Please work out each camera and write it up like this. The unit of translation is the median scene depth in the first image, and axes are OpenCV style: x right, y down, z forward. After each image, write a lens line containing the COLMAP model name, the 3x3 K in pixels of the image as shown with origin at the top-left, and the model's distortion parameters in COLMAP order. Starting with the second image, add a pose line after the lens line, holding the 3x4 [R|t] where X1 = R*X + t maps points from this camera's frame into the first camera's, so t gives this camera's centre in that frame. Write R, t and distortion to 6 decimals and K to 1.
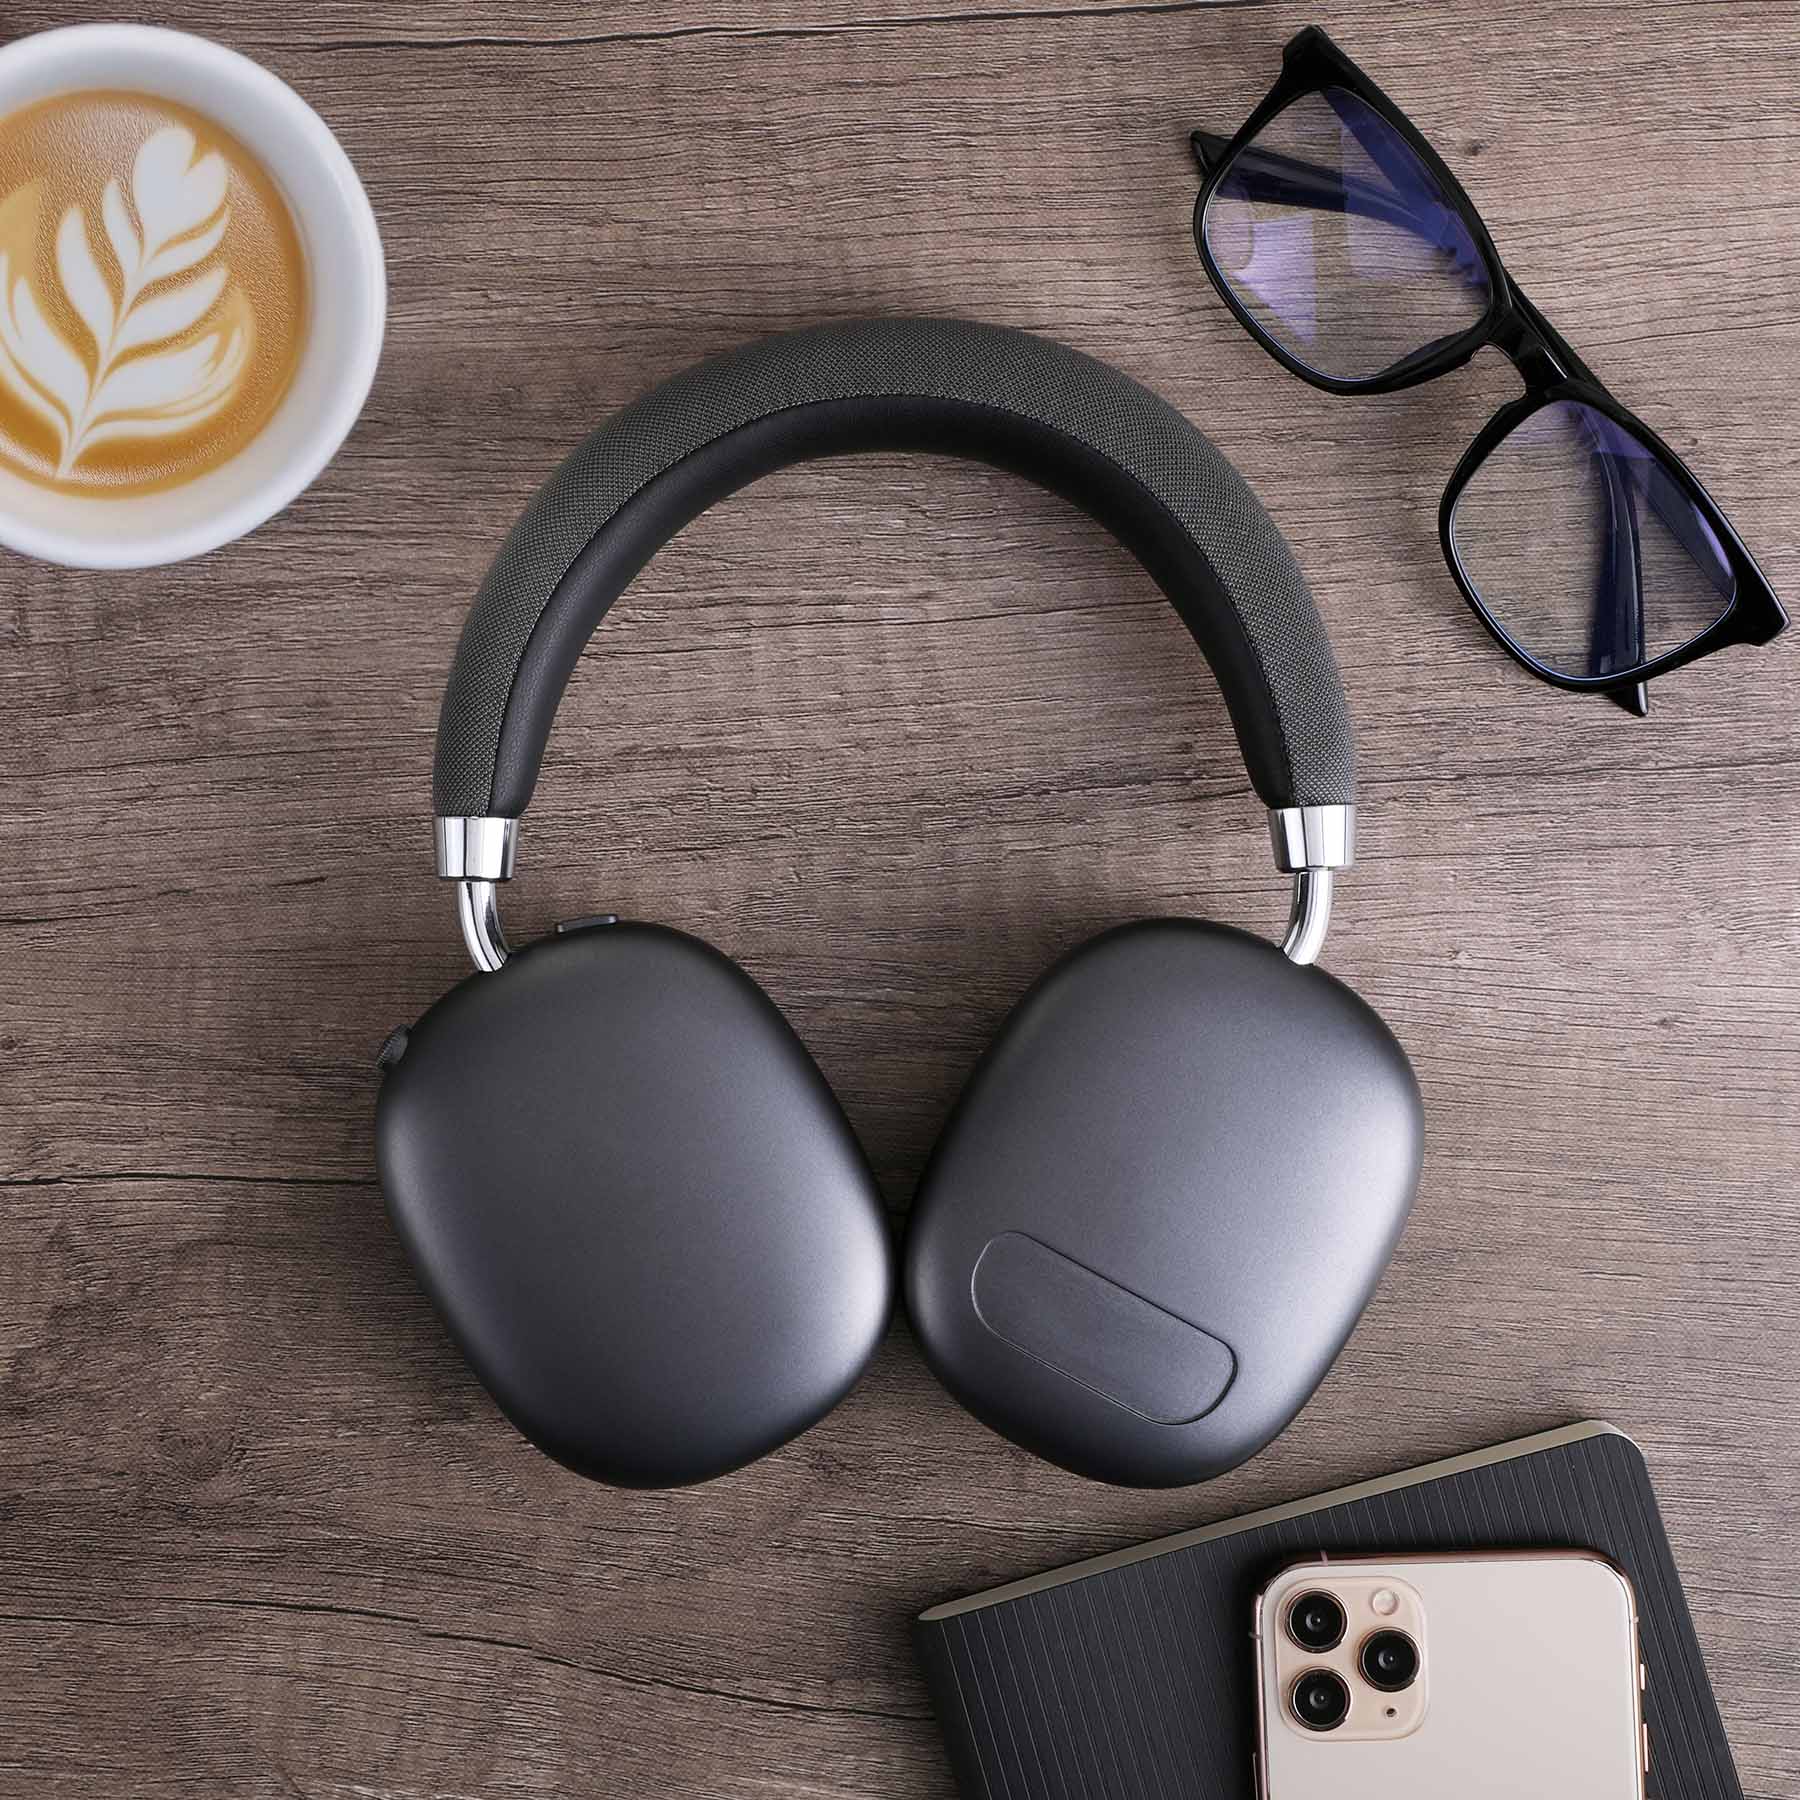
lens RADIAL K [[3888.2, 0, 901.5], [0, 3888.2, 897.4], [0, 0, 1]] dist [0.095943, 0.000000]
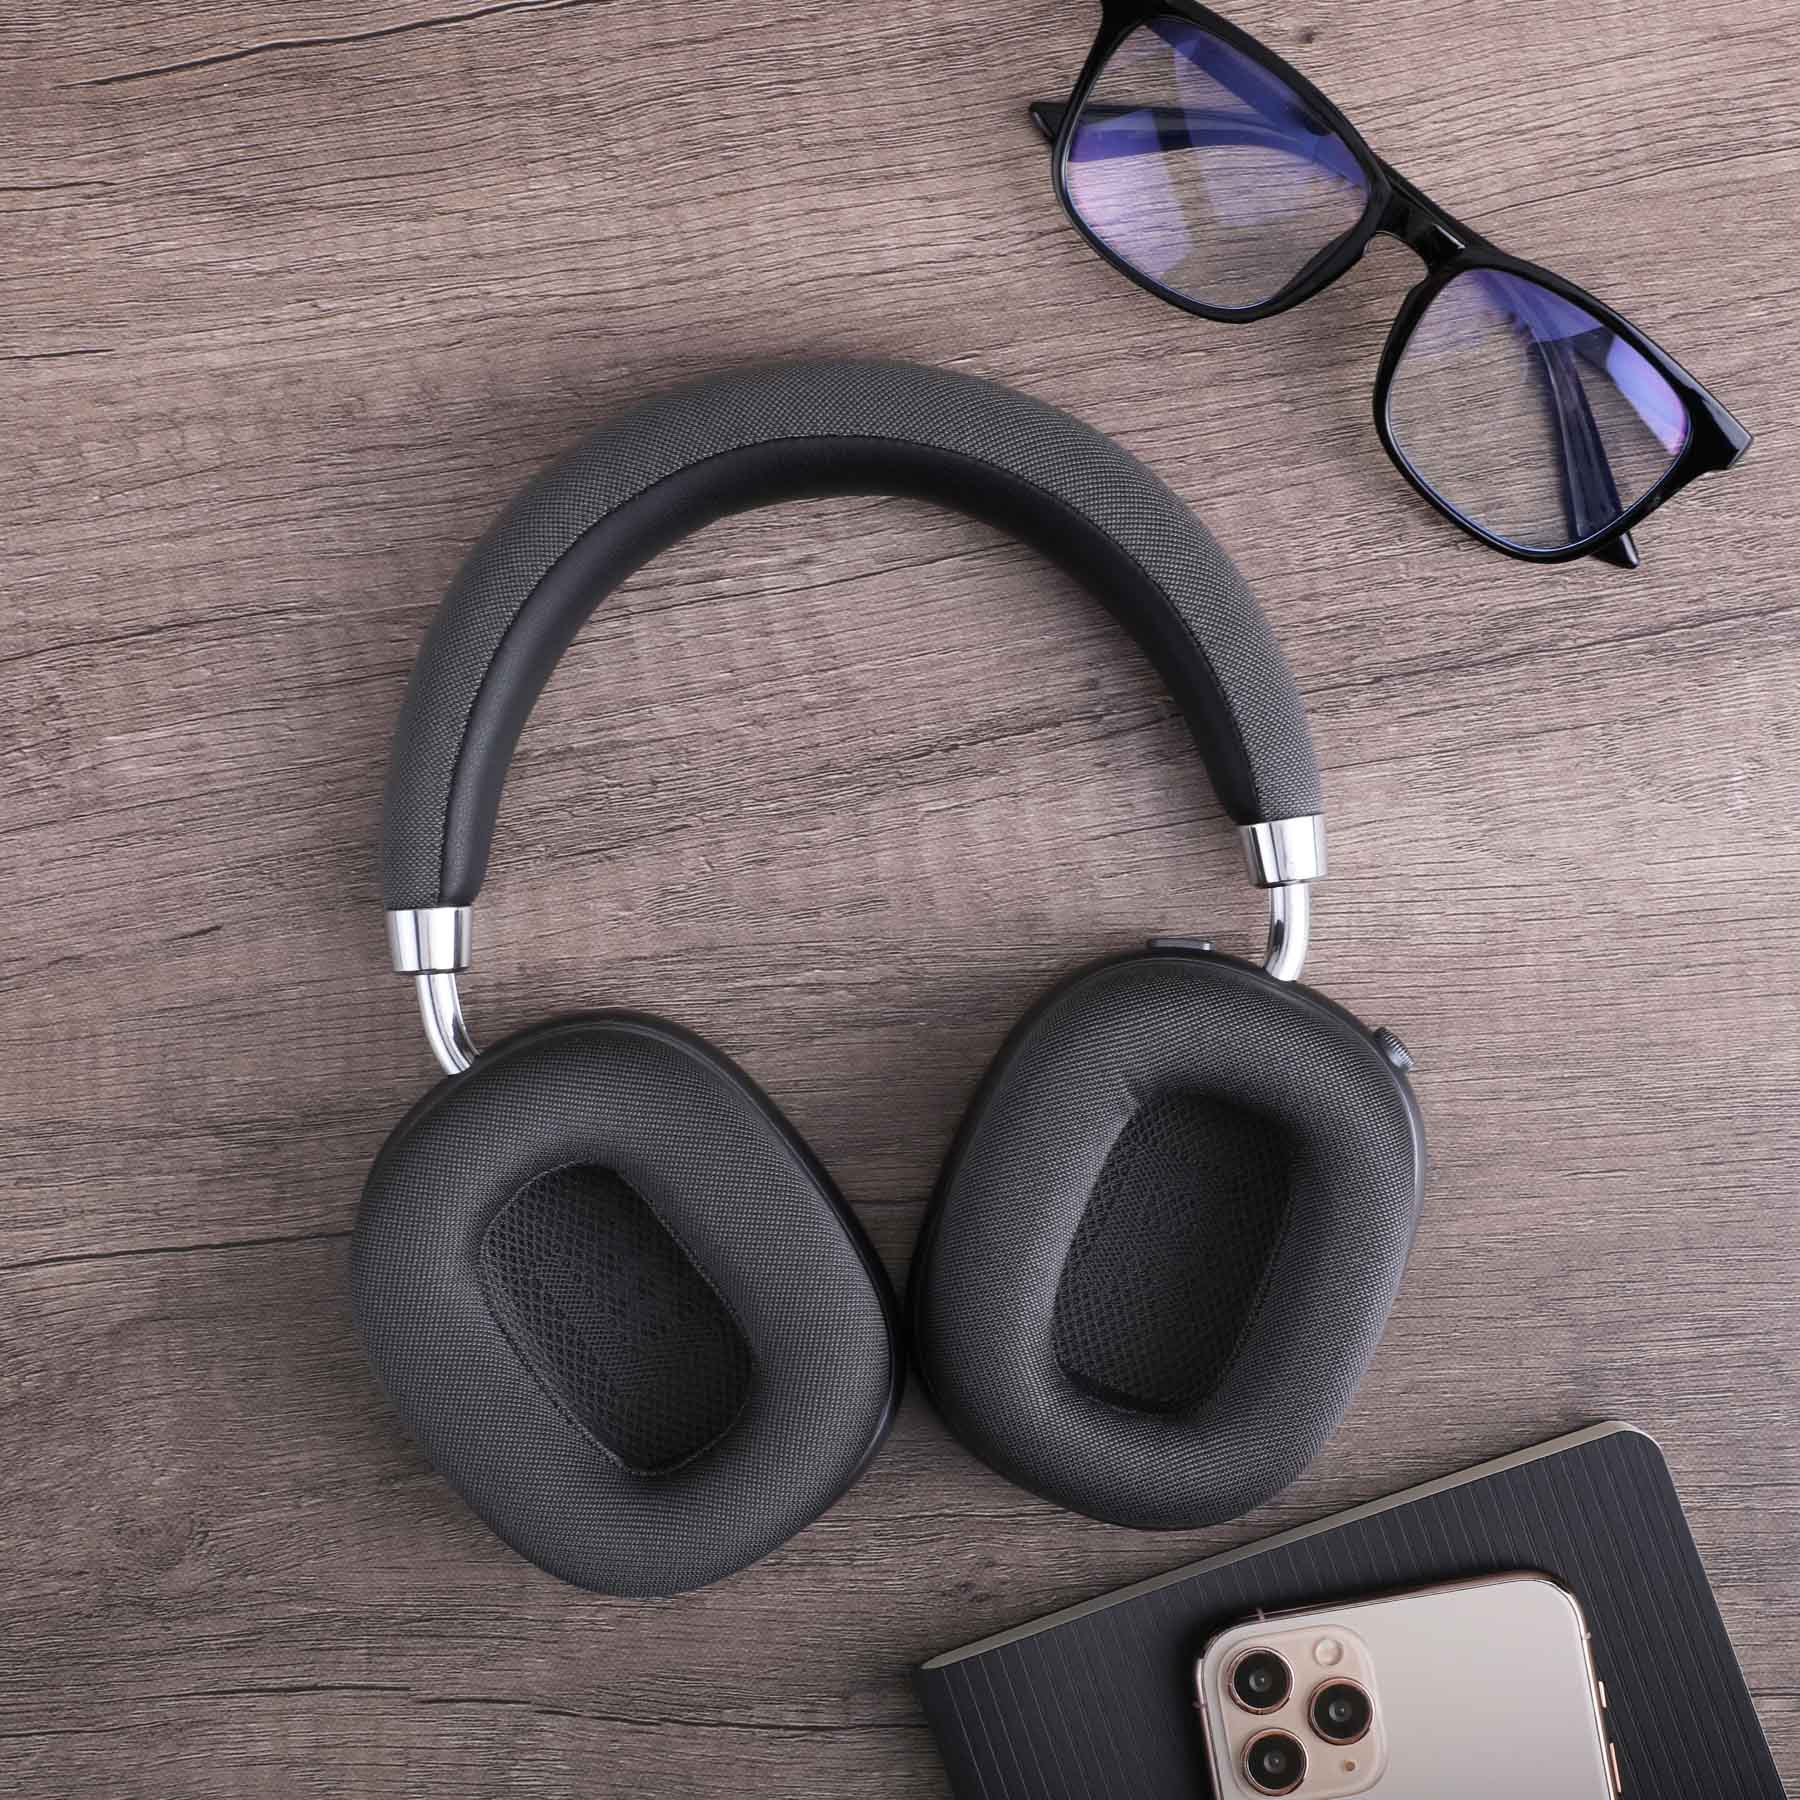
lens RADIAL K [[2947.5, 0, 893.7], [0, 2947.5, 904.0], [0, 0, 1]] dist [0.102832, 0.000000]
pose [[0.992228, -0.122098, 0.024008, -0.000144], [0.121390, 0.992180, 0.029043, -0.011570], [-0.027367, -0.025903, 0.999290, 0.267285]]
